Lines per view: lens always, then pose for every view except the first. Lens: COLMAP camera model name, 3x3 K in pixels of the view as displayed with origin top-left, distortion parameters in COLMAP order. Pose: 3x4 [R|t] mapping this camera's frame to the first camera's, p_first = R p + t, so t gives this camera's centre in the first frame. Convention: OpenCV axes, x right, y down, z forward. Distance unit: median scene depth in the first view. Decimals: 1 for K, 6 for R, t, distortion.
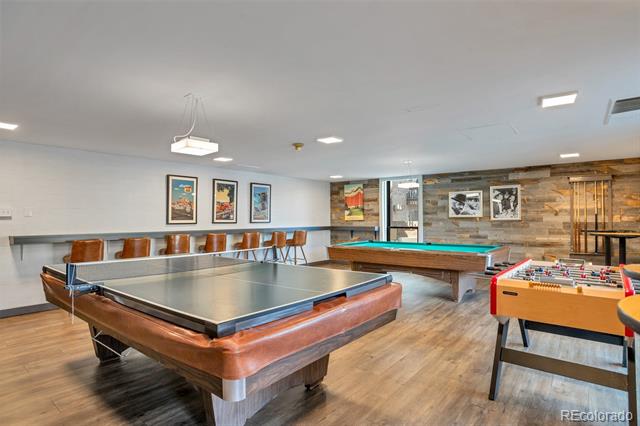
lens RADIAL K [[349.4, 0, 320.0], [0, 349.4, 213.0], [0, 0, 1]] dist [-0.001876, -0.000214]
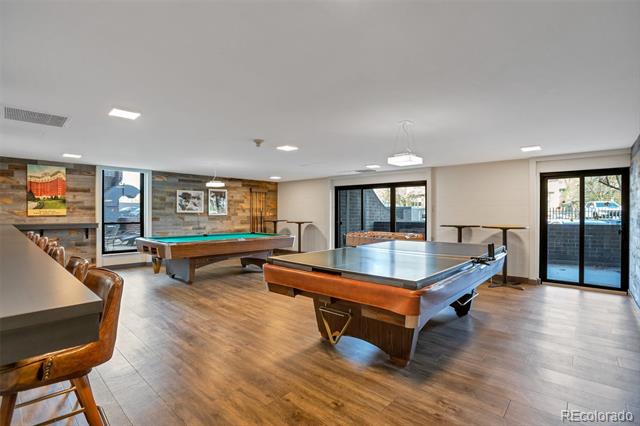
lens RADIAL K [[319.8, 0, 315.4], [0, 319.8, 214.8], [0, 0, 1]] dist [-0.067129, 0.000386]
pose [[0.046308, -0.006327, 0.998907, -0.632937], [-0.024480, 0.999672, 0.007467, 0.001356], [-0.998627, -0.024799, 0.046138, 0.518154]]
